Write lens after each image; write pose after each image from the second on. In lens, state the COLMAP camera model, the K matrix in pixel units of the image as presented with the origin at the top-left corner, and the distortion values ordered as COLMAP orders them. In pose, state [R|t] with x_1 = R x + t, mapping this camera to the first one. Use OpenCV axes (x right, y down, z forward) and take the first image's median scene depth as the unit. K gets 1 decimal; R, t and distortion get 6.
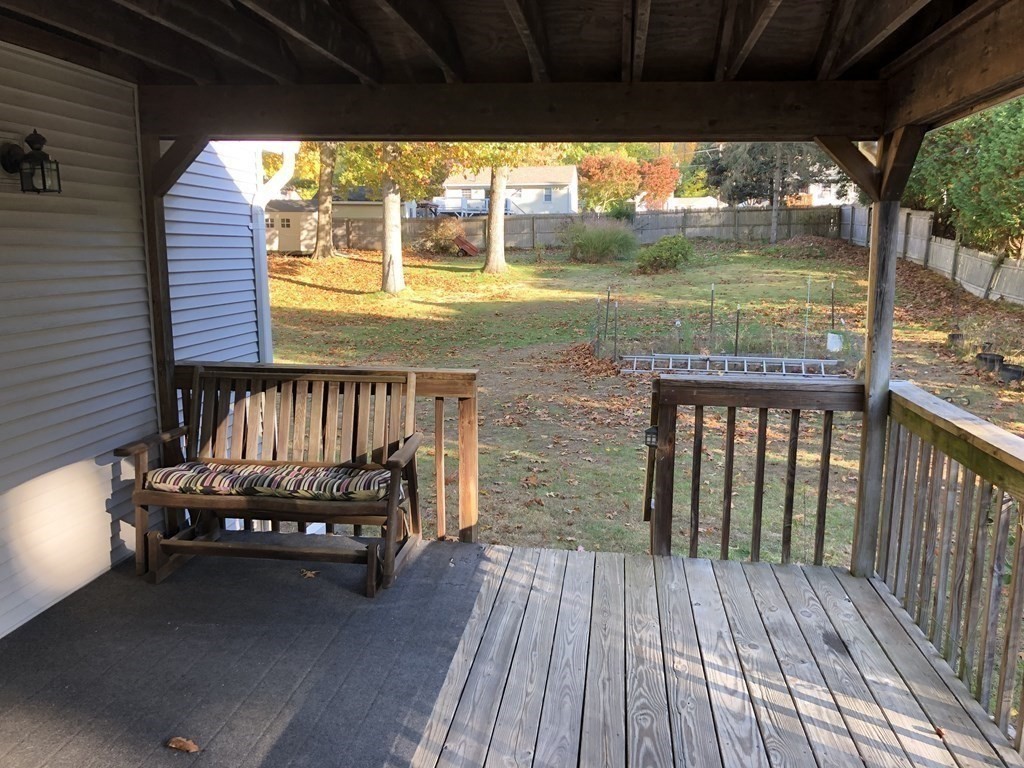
lens RADIAL K [[824.7, 0, 509.2], [0, 824.7, 397.6], [0, 0, 1]] dist [0.112075, -0.202310]
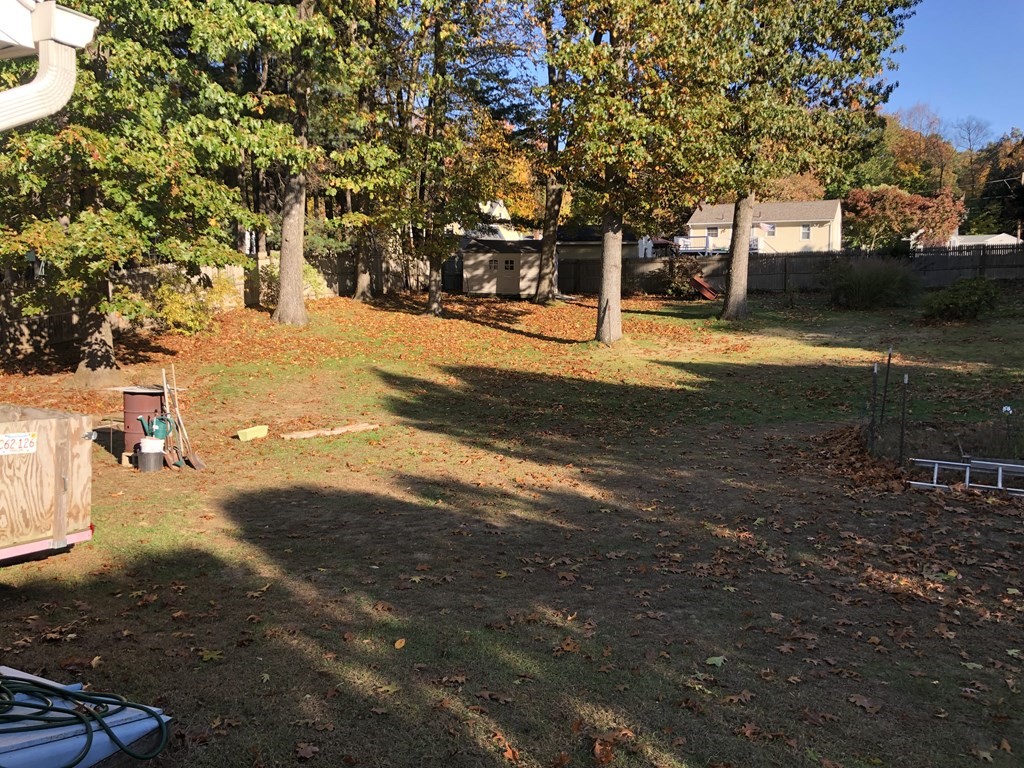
lens RADIAL K [[824.7, 0, 509.2], [0, 824.7, 397.6], [0, 0, 1]] dist [0.112075, -0.202310]
pose [[0.958008, 0.043902, -0.283361, 0.006512], [-0.057702, 0.997511, -0.040536, -0.021391], [0.280876, 0.055184, 0.958156, 0.110469]]
